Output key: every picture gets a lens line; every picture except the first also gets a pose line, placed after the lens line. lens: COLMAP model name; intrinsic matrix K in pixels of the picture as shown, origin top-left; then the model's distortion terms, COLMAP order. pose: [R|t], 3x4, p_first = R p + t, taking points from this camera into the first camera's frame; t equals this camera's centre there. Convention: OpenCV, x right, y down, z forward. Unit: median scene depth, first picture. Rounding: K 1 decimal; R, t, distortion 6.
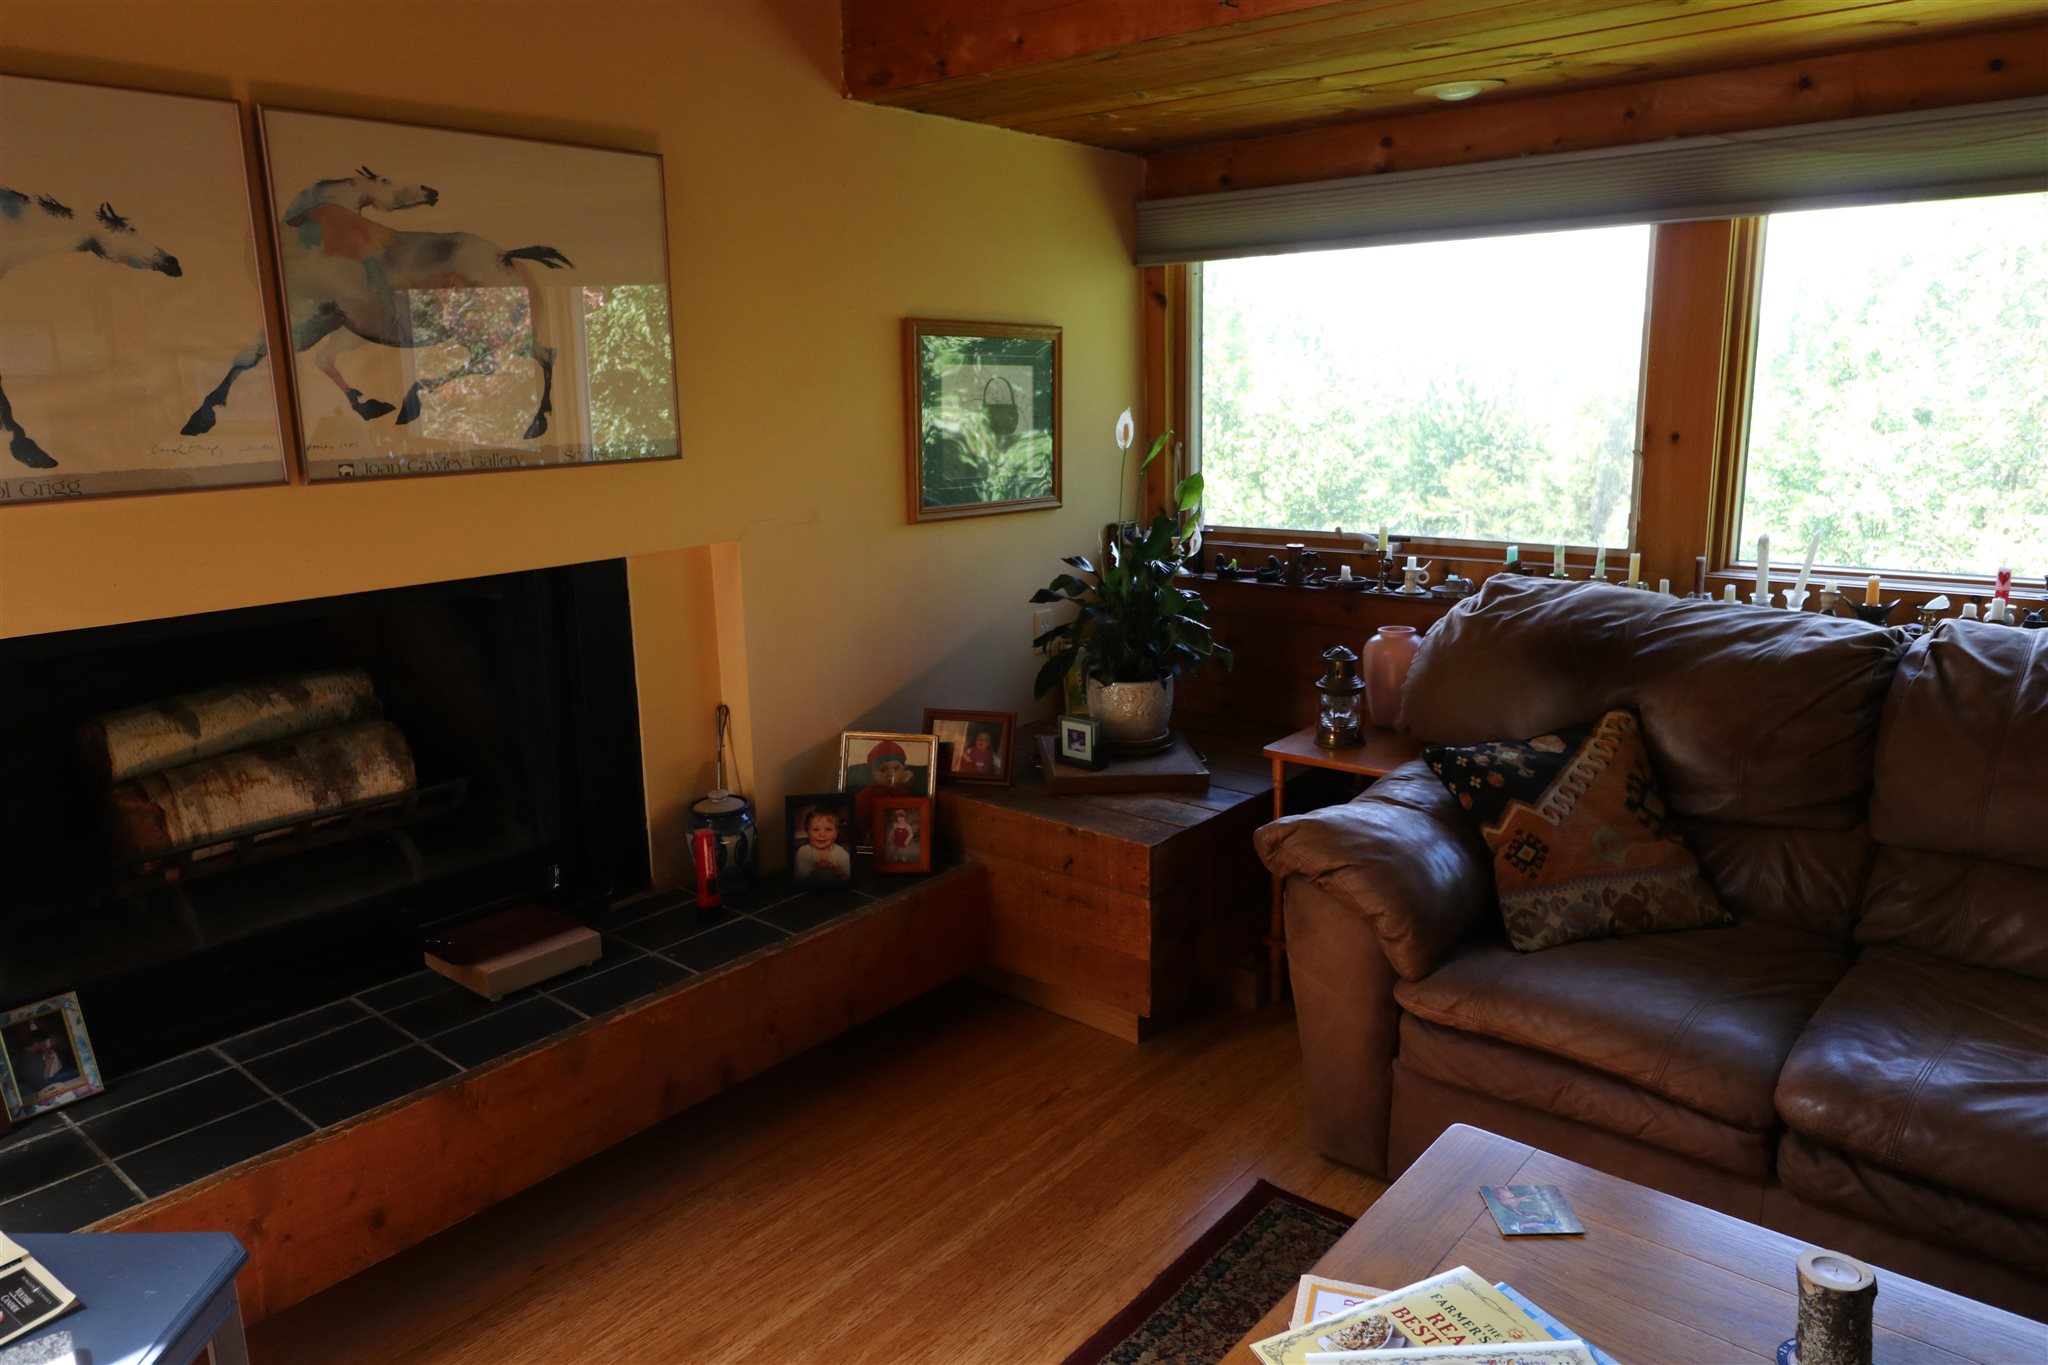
lens RADIAL K [[1383.3, 0, 1021.9], [0, 1383.3, 675.7], [0, 0, 1]] dist [0.017148, -0.017712]
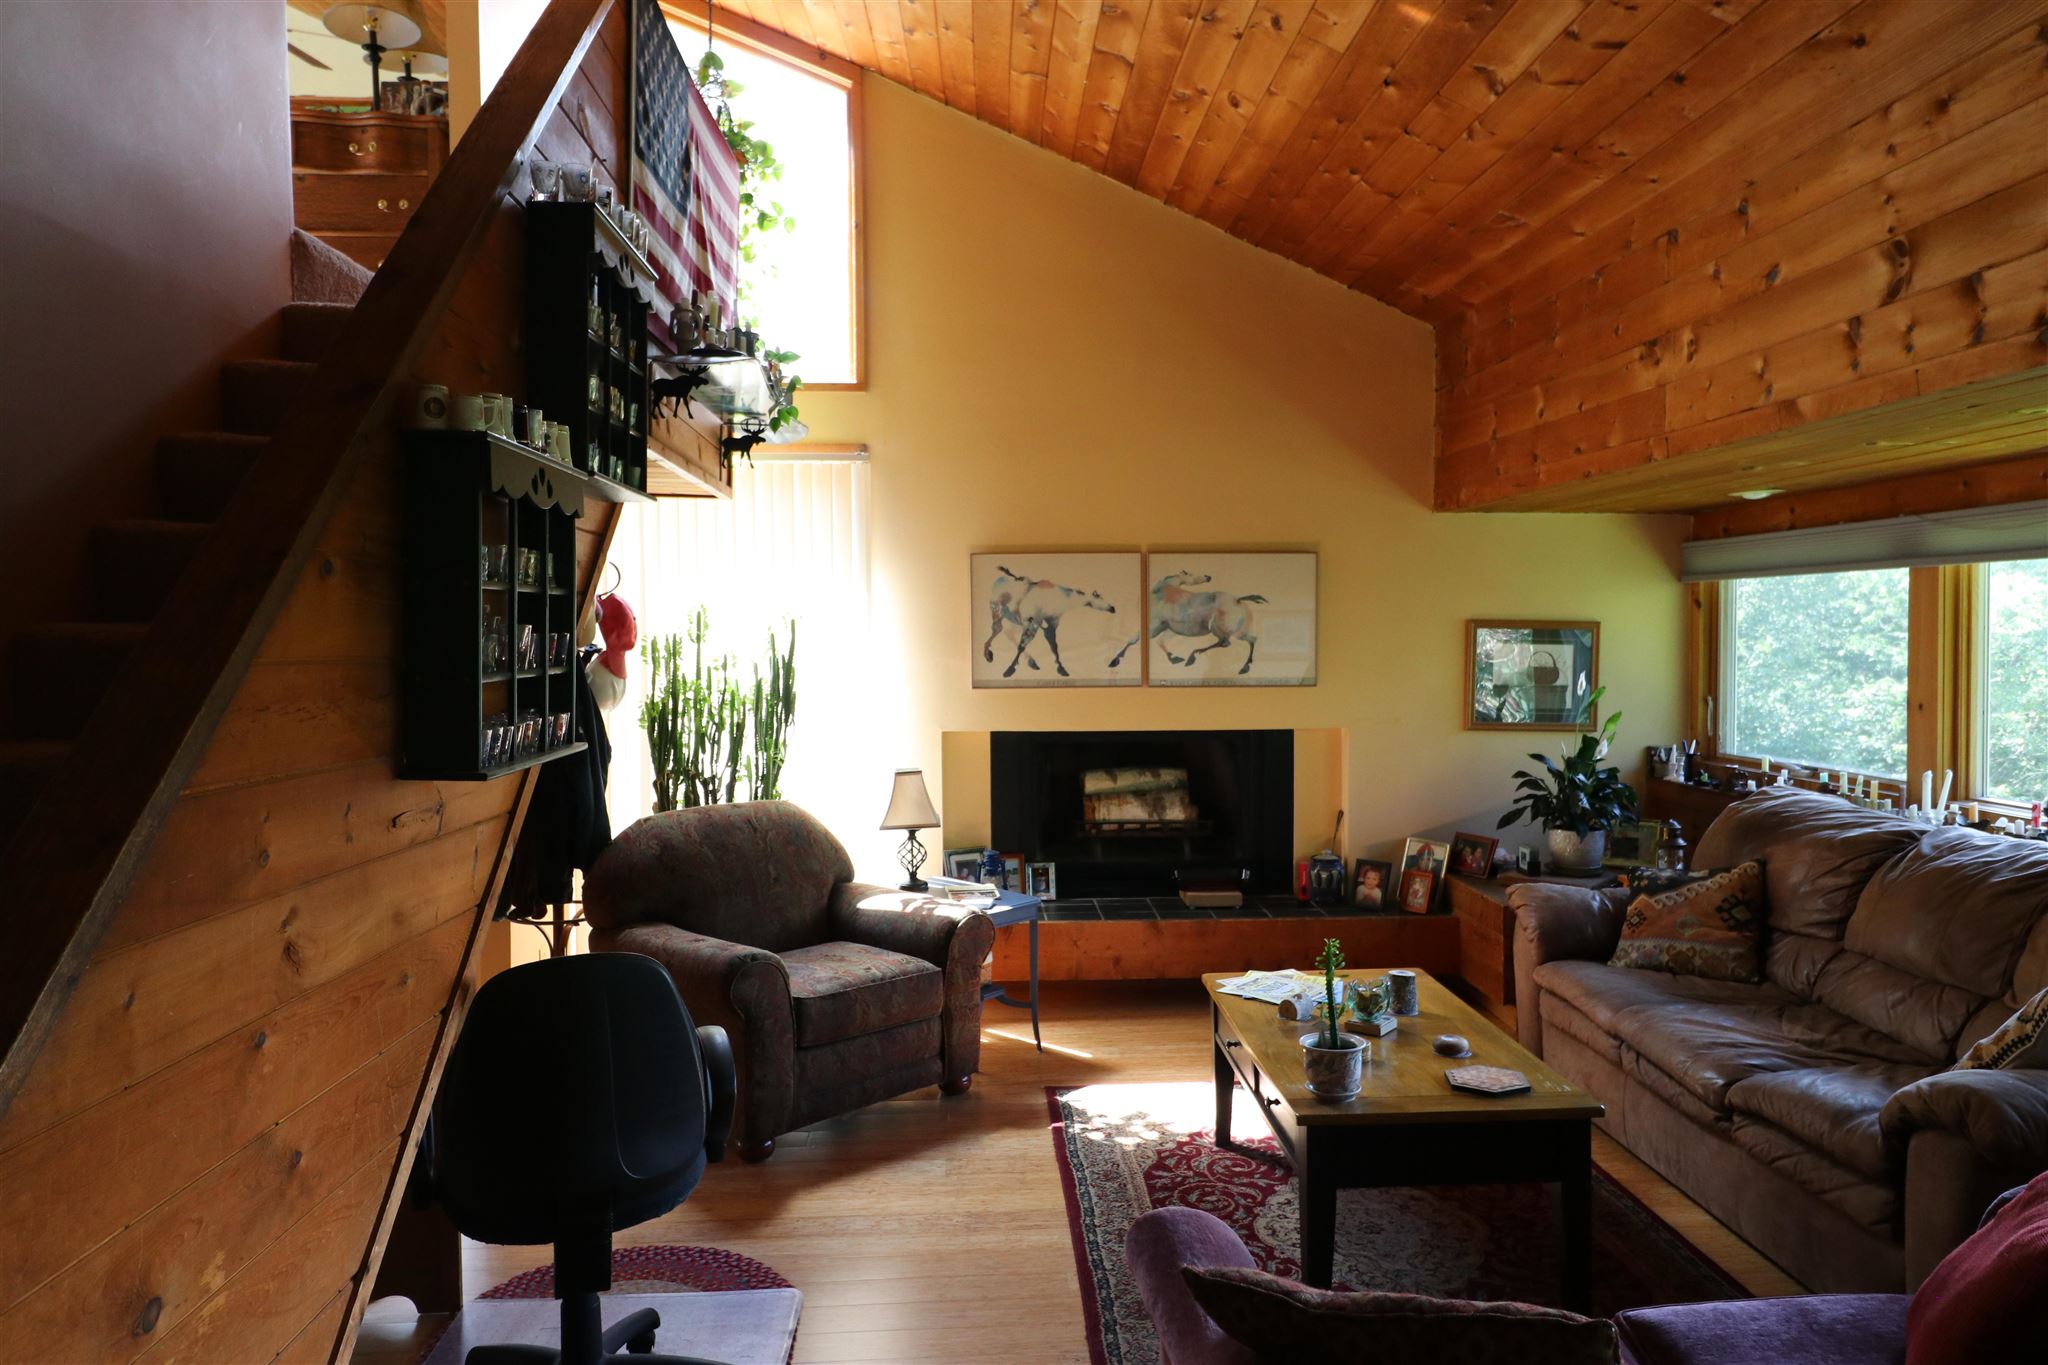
lens RADIAL K [[1383.3, 0, 1021.9], [0, 1383.3, 675.7], [0, 0, 1]] dist [0.017148, -0.017712]
pose [[0.676759, 0.042248, -0.734991, 1.113162], [-0.166375, 0.981301, -0.096787, 0.120225], [0.717158, 0.187786, 0.671134, -0.837412]]
